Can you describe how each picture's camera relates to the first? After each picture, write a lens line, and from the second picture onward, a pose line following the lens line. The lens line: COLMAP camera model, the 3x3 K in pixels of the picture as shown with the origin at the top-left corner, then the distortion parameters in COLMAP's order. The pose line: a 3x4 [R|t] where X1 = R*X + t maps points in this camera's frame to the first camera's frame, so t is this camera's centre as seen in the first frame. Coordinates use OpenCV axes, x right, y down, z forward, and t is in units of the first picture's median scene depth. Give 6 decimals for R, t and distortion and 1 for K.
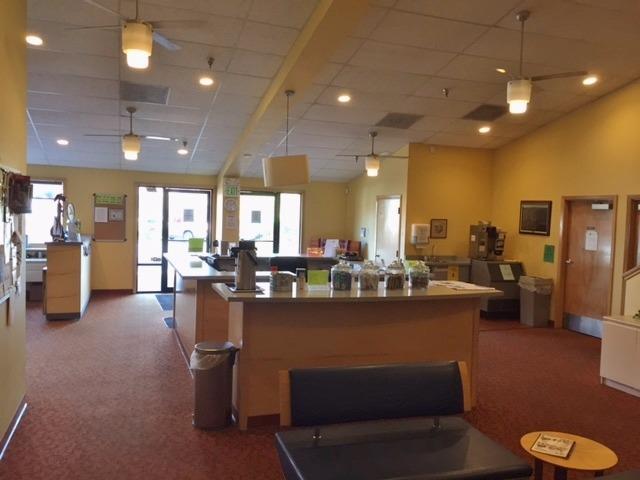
lens RADIAL K [[560.8, 0, 320.5], [0, 560.8, 240.3], [0, 0, 1]] dist [0.124035, -0.100370]
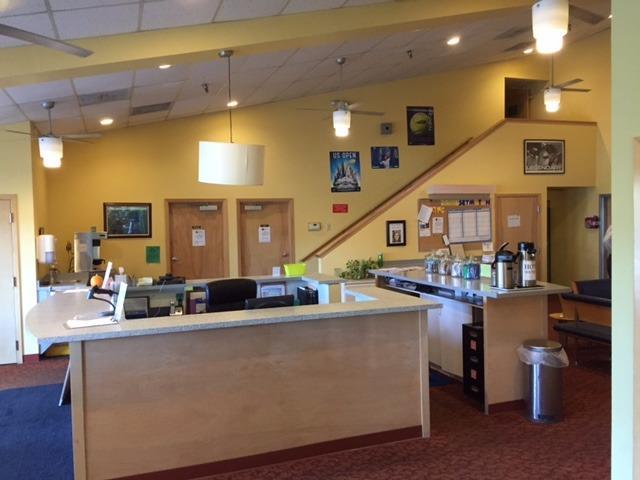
lens RADIAL K [[560.8, 0, 320.4], [0, 560.8, 240.6], [0, 0, 1]] dist [0.124035, -0.100370]
pose [[-0.003683, -0.072233, 0.997381, -0.619580], [0.074231, 0.994616, 0.072307, -0.053472], [-0.997234, 0.074303, 0.001698, 0.705334]]
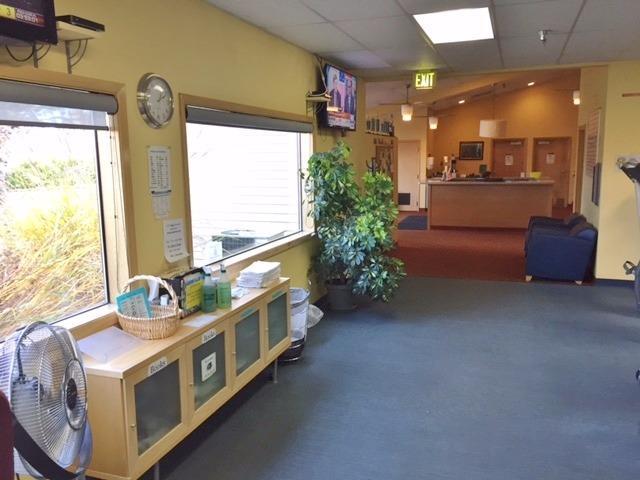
lens RADIAL K [[560.8, 0, 318.8], [0, 560.8, 241.4], [0, 0, 1]] dist [0.124035, -0.100370]
pose [[0.622357, -0.155037, 0.767226, -1.469217], [0.072484, 0.987391, 0.140729, -0.045979], [-0.779370, -0.031972, 0.625747, 0.228135]]
